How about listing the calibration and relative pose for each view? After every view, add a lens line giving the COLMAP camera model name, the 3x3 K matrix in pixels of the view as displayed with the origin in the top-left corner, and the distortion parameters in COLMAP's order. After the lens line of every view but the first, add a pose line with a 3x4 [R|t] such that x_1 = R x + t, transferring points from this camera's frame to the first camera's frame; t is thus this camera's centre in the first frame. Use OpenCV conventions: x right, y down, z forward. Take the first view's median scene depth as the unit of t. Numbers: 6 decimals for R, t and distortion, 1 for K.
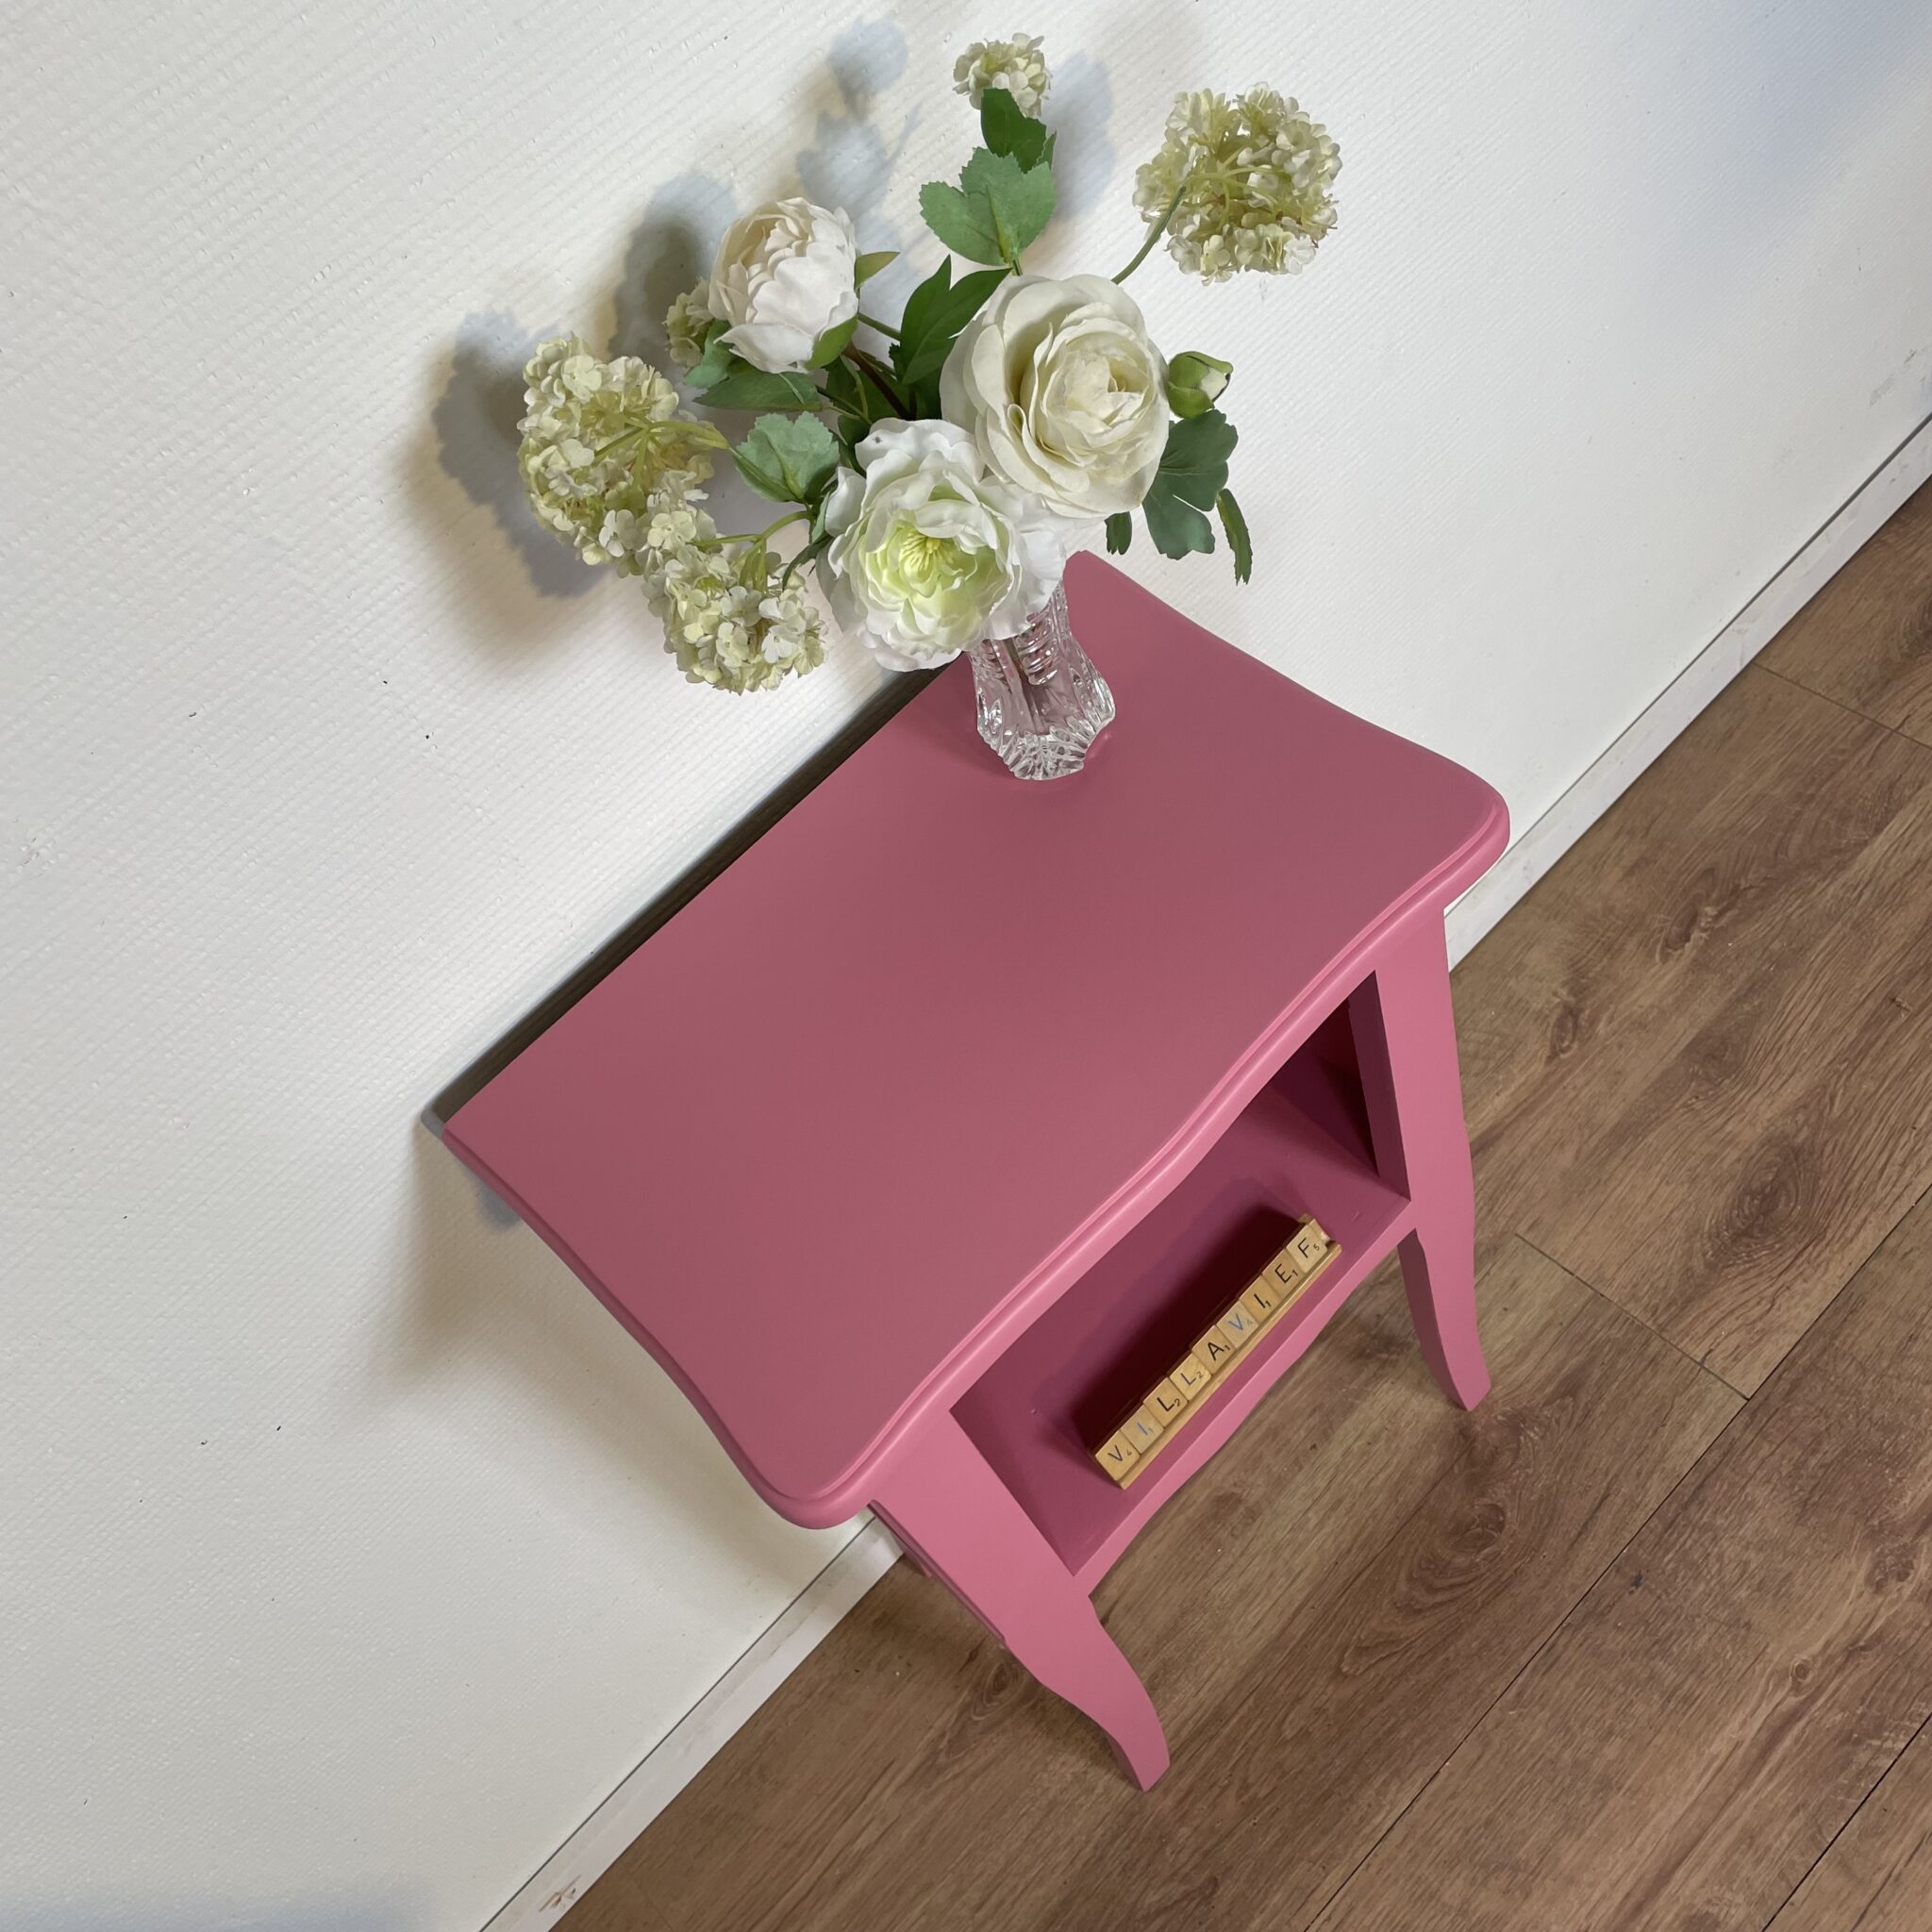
lens RADIAL K [[1969.2, 0, 963.3], [0, 1969.2, 959.3], [0, 0, 1]] dist [-0.005845, 0.000000]
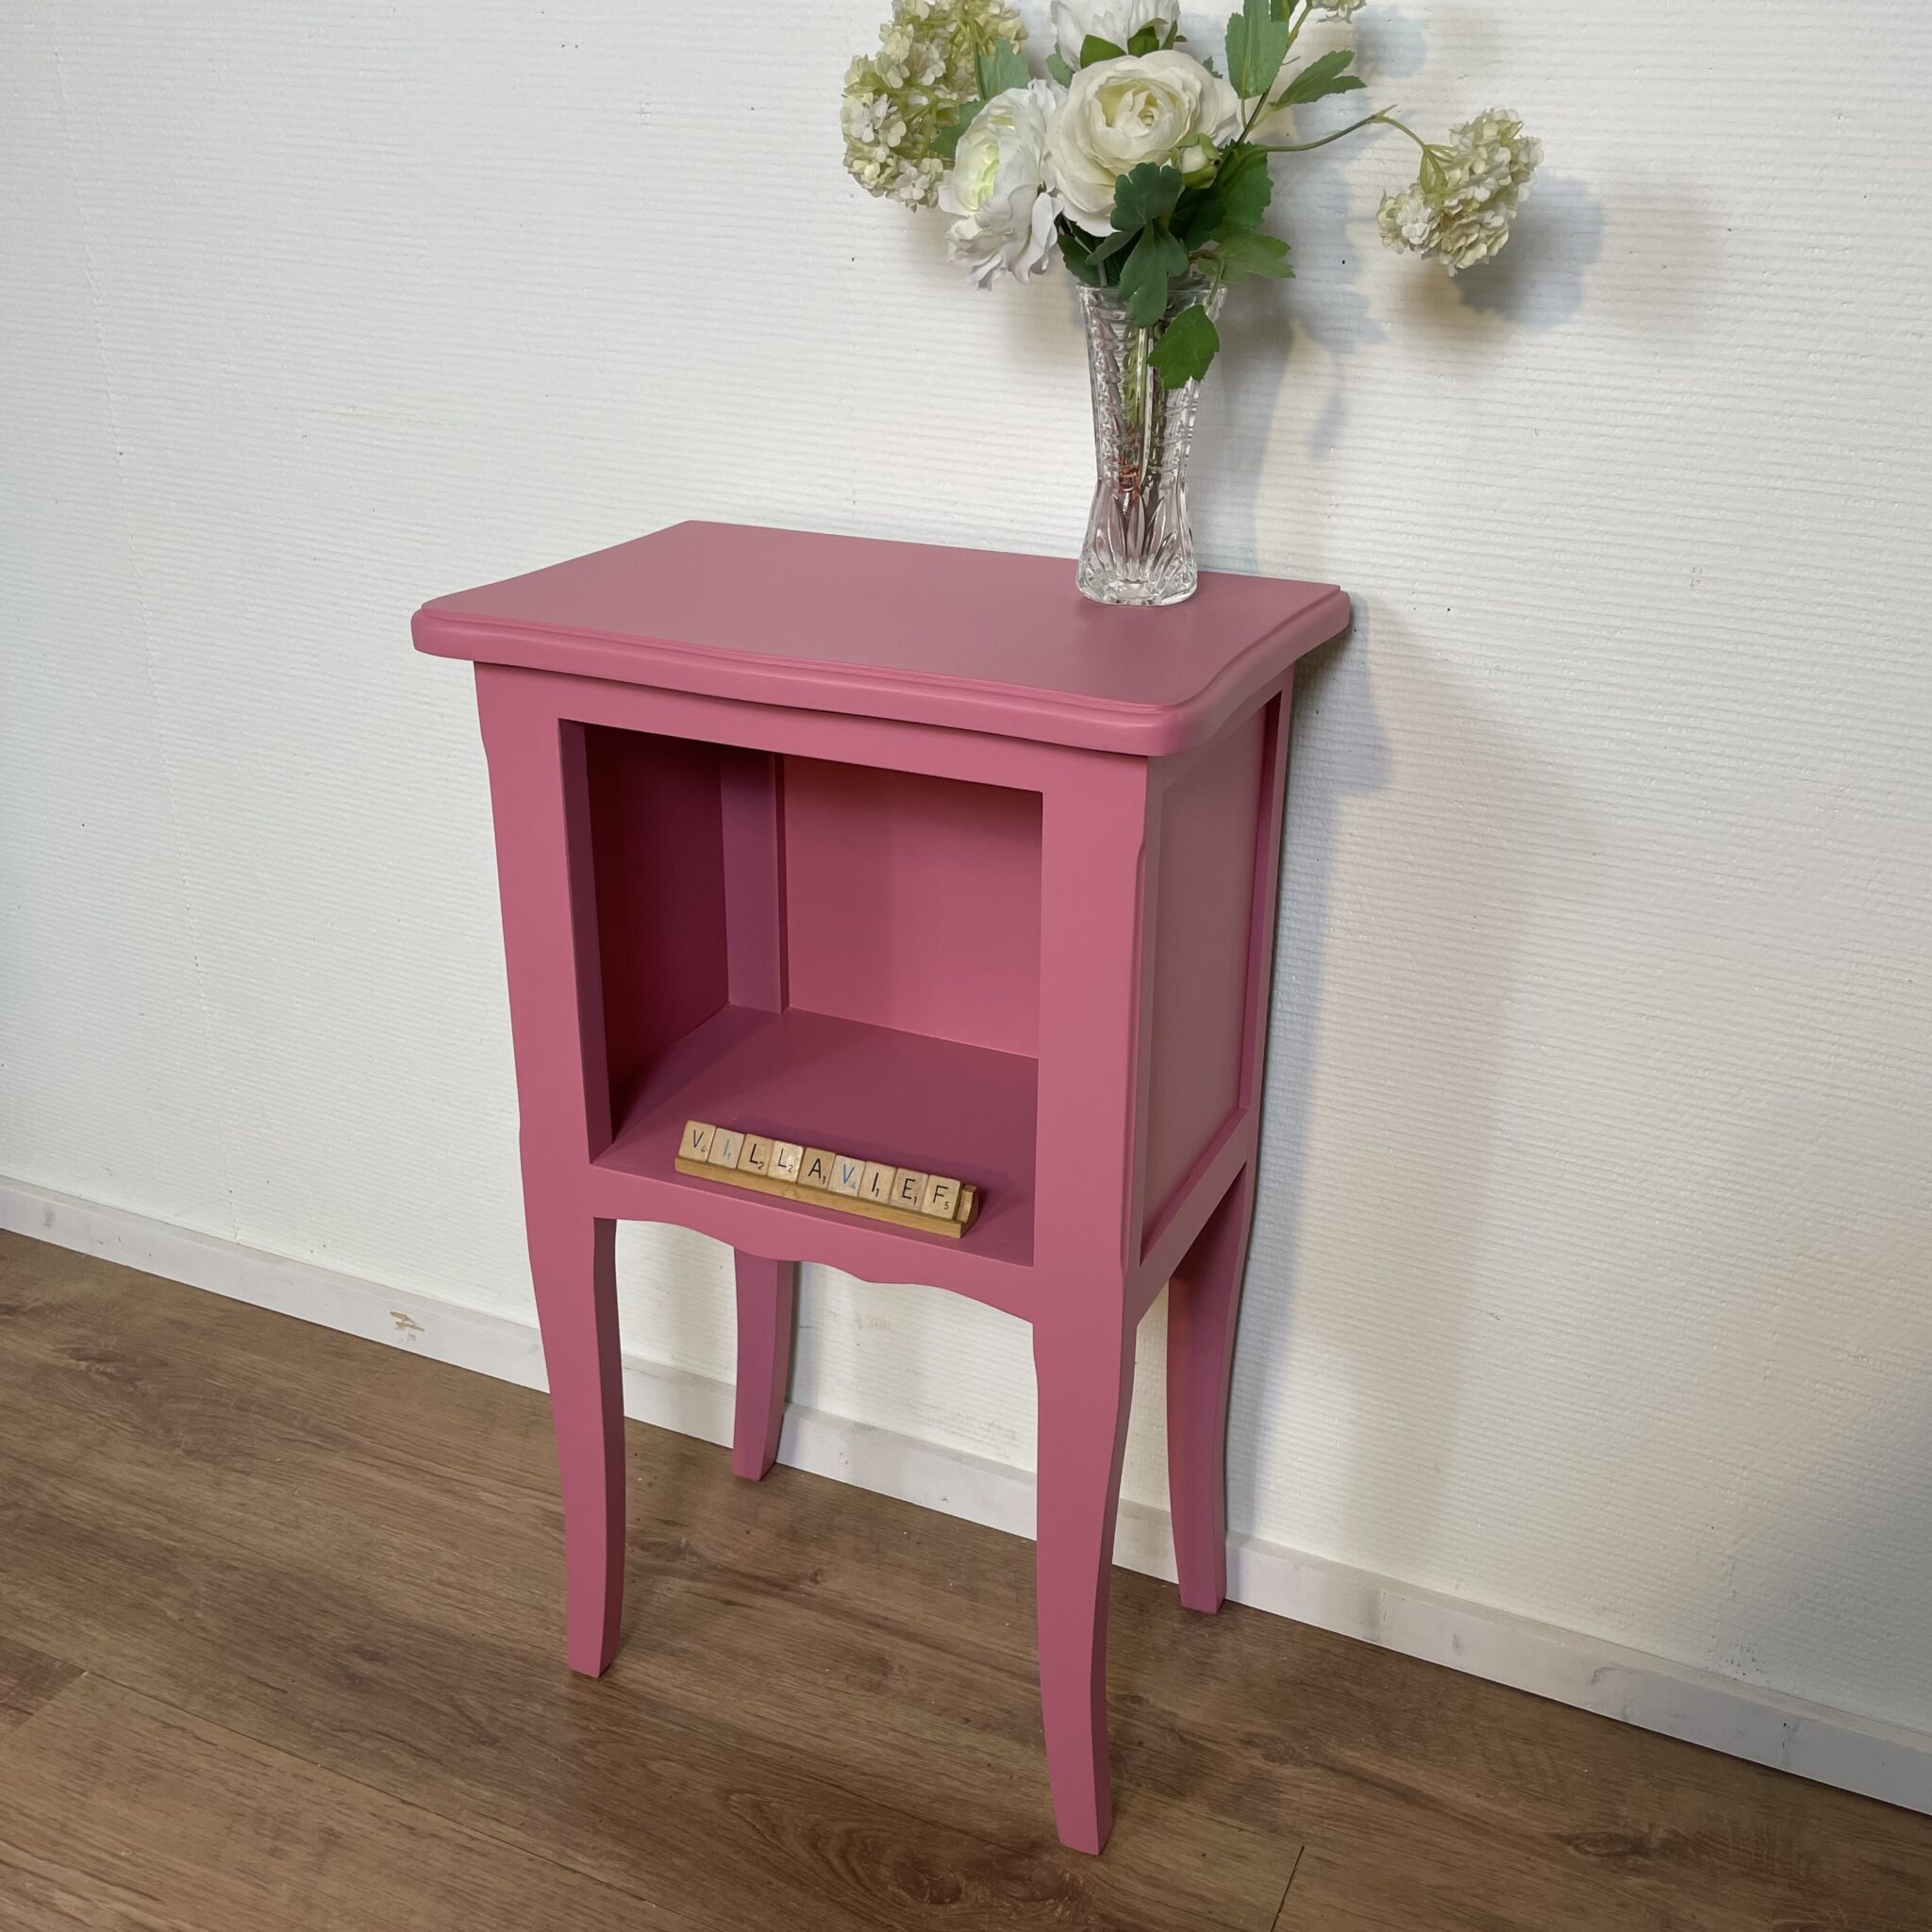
lens RADIAL K [[1969.2, 0, 957.2], [0, 1969.2, 966.0], [0, 0, 1]] dist [-0.005845, 0.000000]
pose [[0.350729, 0.585423, -0.730937, 0.650817], [-0.830018, 0.555766, 0.046853, 0.023345], [0.433658, 0.590258, 0.680835, 0.206755]]
